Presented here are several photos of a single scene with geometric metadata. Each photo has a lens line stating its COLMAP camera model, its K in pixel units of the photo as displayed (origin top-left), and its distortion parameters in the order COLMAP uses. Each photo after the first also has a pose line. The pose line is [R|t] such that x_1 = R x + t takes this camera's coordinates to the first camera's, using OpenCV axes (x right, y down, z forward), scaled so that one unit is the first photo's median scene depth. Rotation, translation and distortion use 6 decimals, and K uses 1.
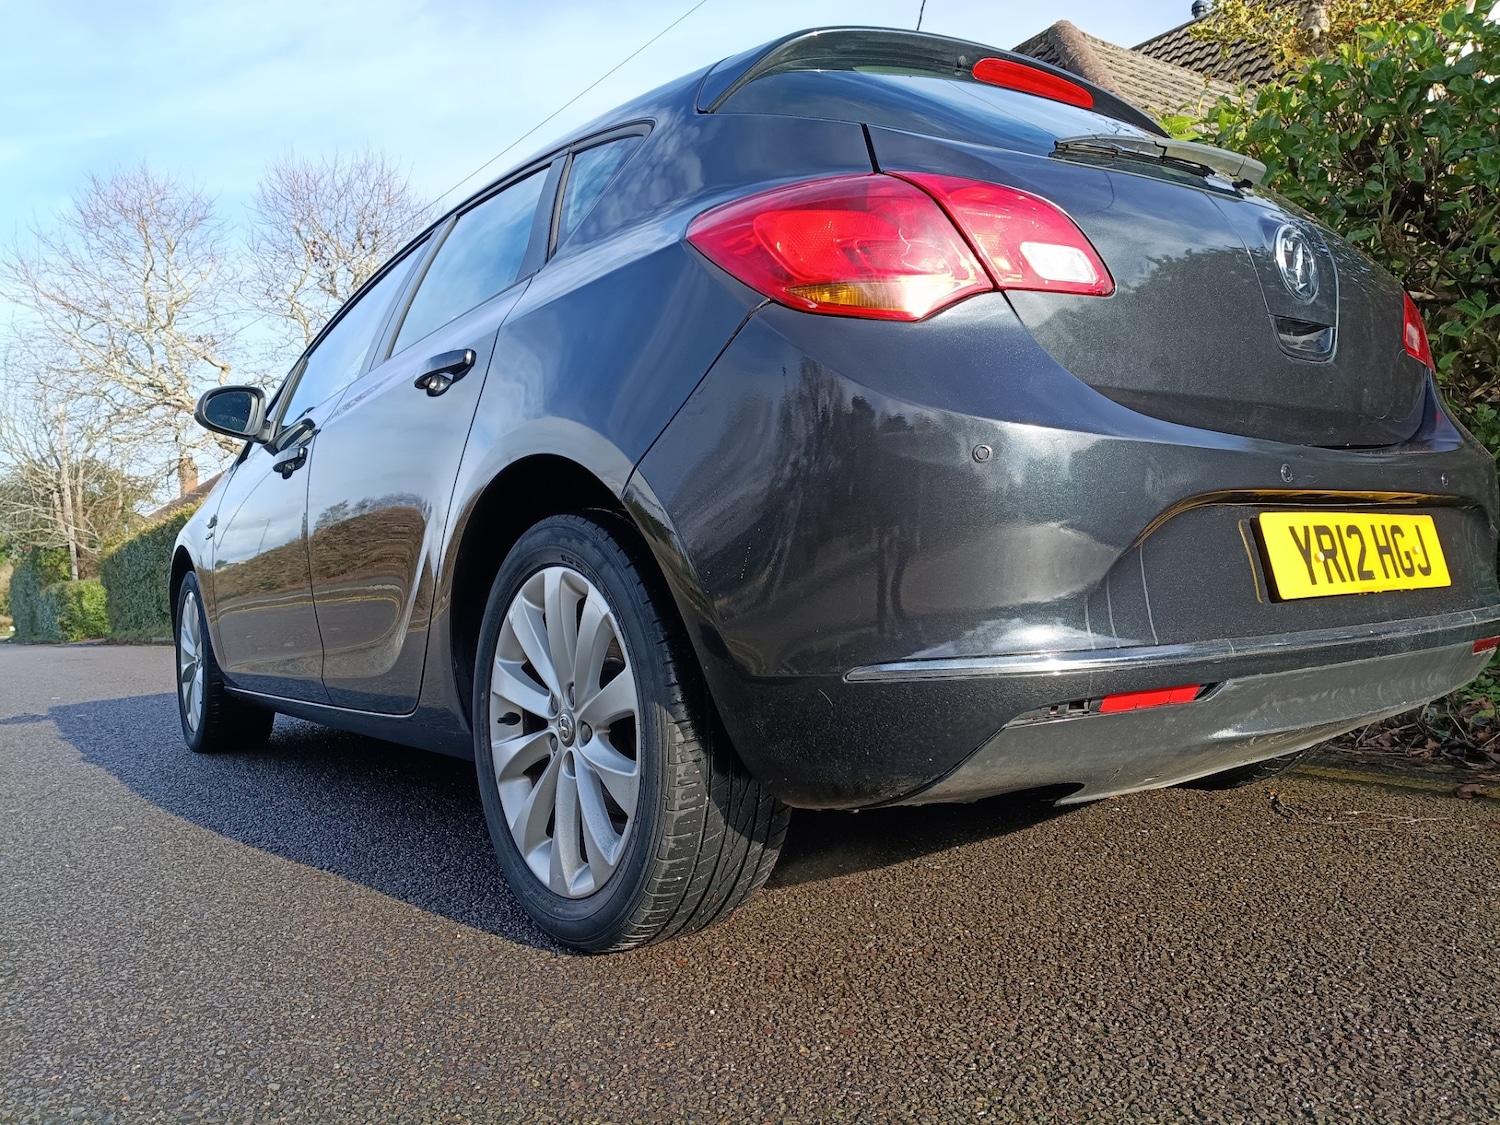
lens RADIAL K [[1171.6, 0, 737.5], [0, 1171.6, 583.6], [0, 0, 1]] dist [-0.021270, 0.008139]
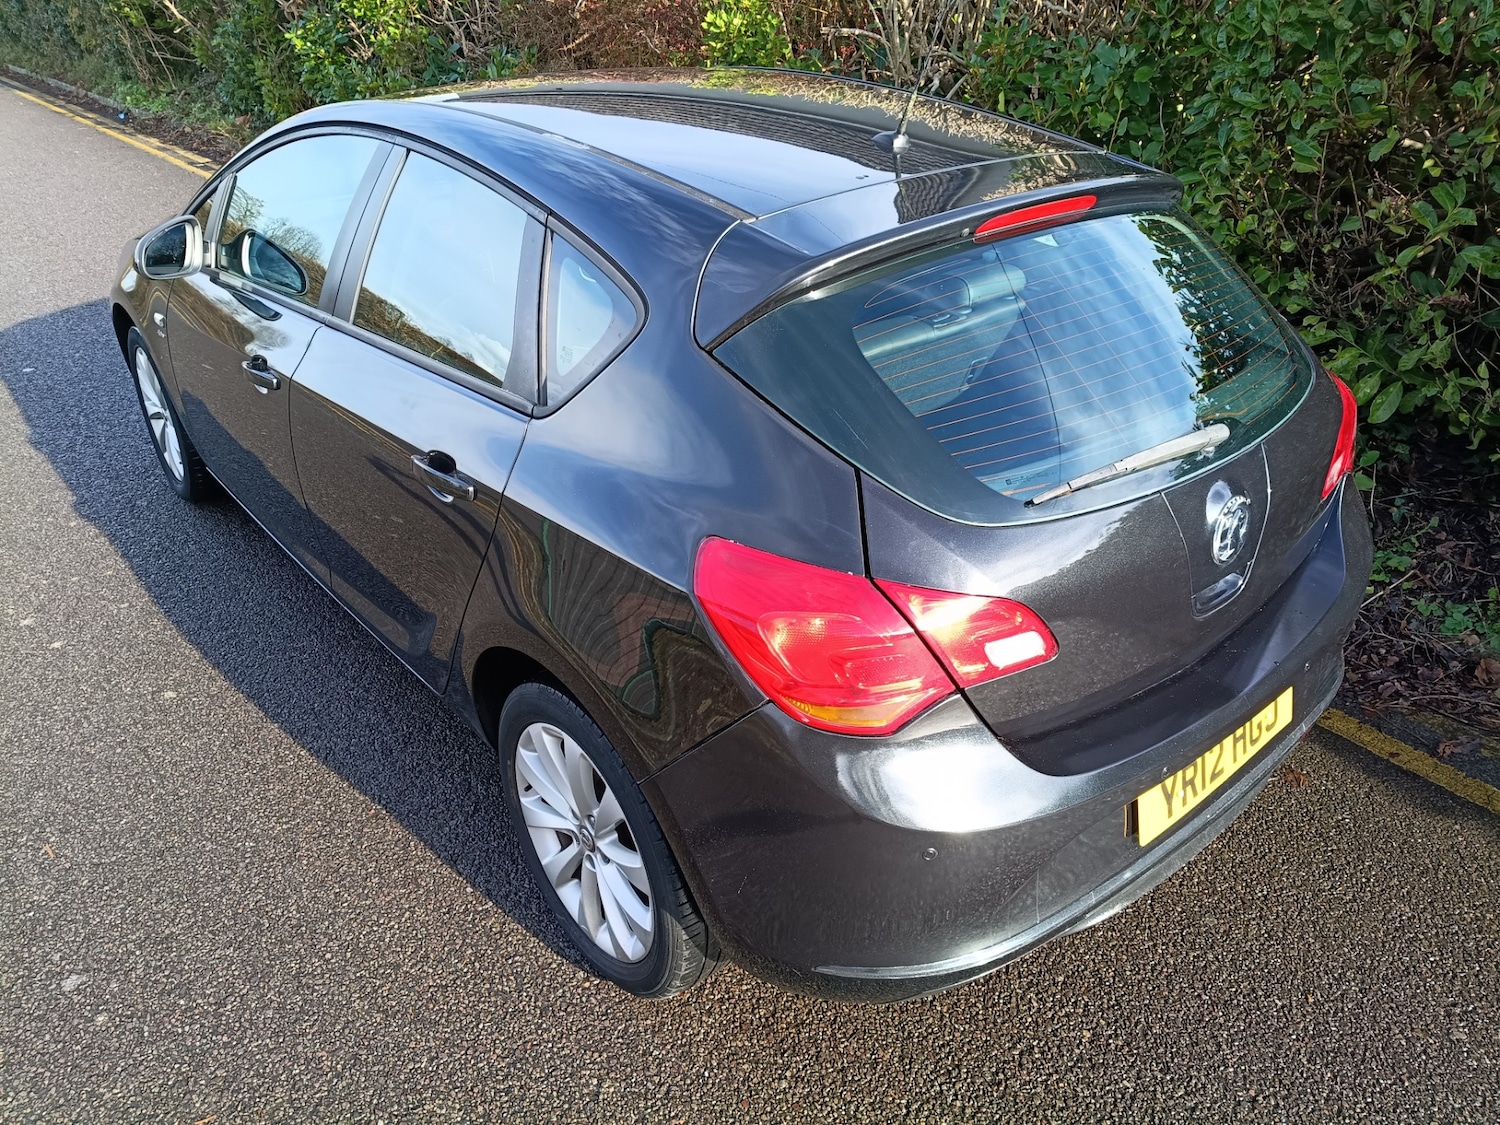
lens RADIAL K [[1171.6, 0, 737.5], [0, 1171.6, 583.6], [0, 0, 1]] dist [-0.021270, 0.008139]
pose [[0.997669, -0.001781, 0.068209, -0.074381], [-0.033812, 0.855382, 0.516893, -0.844605], [-0.059266, -0.517994, 0.853328, 0.045035]]
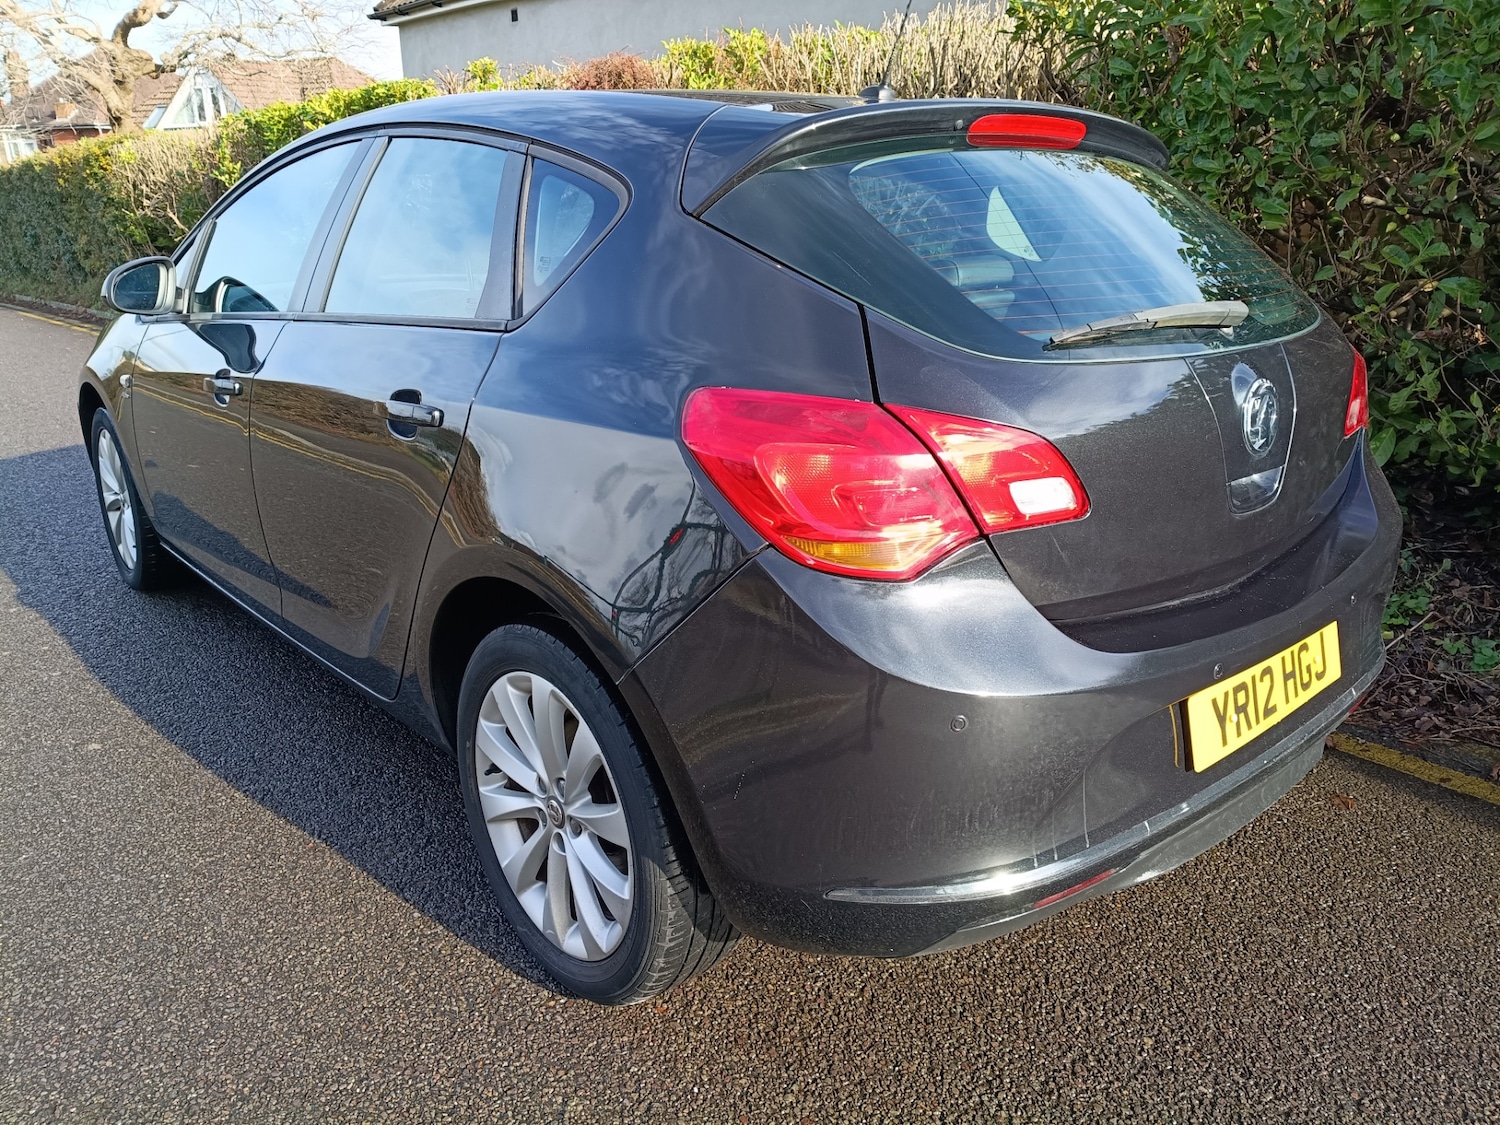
lens RADIAL K [[1171.6, 0, 737.5], [0, 1171.6, 583.6], [0, 0, 1]] dist [-0.021270, 0.008139]
pose [[0.995912, 0.005090, 0.090190, -0.081987], [-0.033752, 0.947069, 0.319251, -0.475425], [-0.083791, -0.320990, 0.943369, 0.010029]]
